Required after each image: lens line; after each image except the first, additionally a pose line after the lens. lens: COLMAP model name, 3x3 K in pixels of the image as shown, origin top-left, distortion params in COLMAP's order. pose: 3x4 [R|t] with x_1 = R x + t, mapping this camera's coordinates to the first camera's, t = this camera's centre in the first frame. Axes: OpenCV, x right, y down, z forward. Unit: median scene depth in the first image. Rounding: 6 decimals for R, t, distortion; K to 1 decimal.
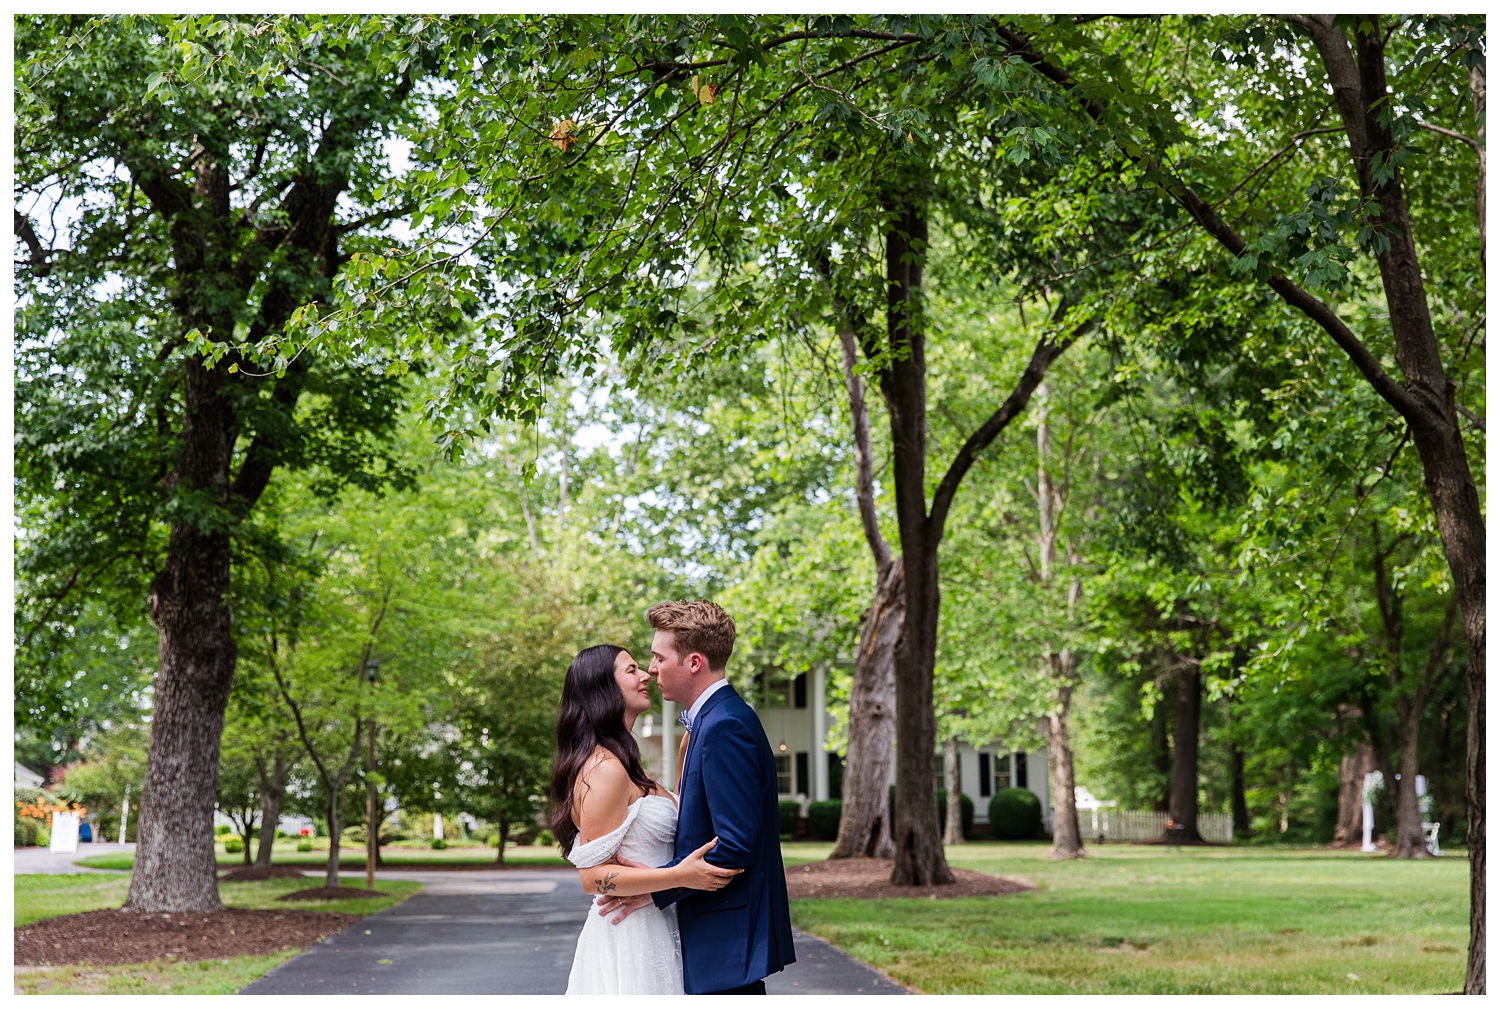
lens RADIAL K [[2118.3, 0, 757.3], [0, 2118.3, 510.7], [0, 0, 1]] dist [0.010931, 0.000000]
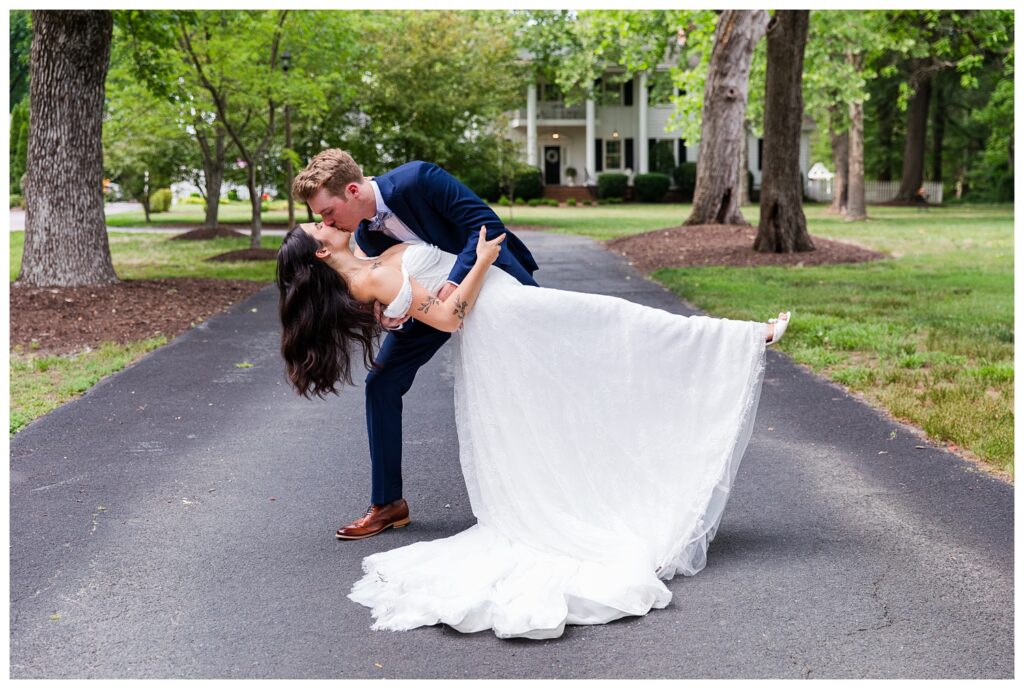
lens RADIAL K [[1446.1, 0, 512.5], [0, 1446.1, 349.6], [0, 0, 1]] dist [0.010931, 0.000000]
pose [[0.998675, 0.005712, -0.051145, -0.012002], [0.007492, 0.967095, 0.254305, 0.018728], [0.050914, -0.254352, 0.965771, 0.139527]]
